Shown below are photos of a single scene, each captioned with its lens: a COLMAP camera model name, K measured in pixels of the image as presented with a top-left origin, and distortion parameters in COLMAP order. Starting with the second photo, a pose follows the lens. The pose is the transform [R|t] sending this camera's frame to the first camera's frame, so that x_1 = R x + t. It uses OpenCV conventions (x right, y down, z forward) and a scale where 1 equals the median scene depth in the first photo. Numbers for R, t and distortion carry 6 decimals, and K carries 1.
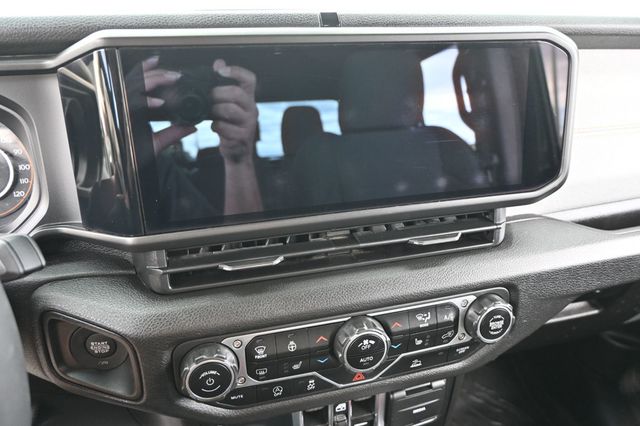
lens RADIAL K [[475.9, 0, 321.3], [0, 475.9, 217.6], [0, 0, 1]] dist [-0.028133, -0.001584]
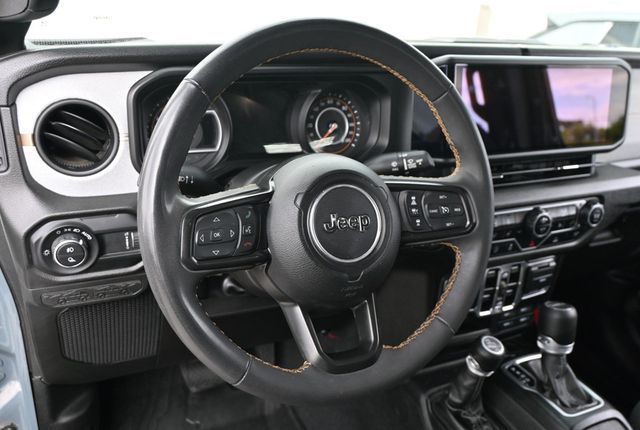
lens RADIAL K [[559.5, 0, 326.7], [0, 559.5, 215.8], [0, 0, 1]] dist [-0.011468, 0.009250]
pose [[0.985425, -0.013065, 0.169607, -1.033112], [0.017147, 0.999597, -0.022623, 0.254406], [-0.169243, 0.025201, 0.985252, -0.962540]]
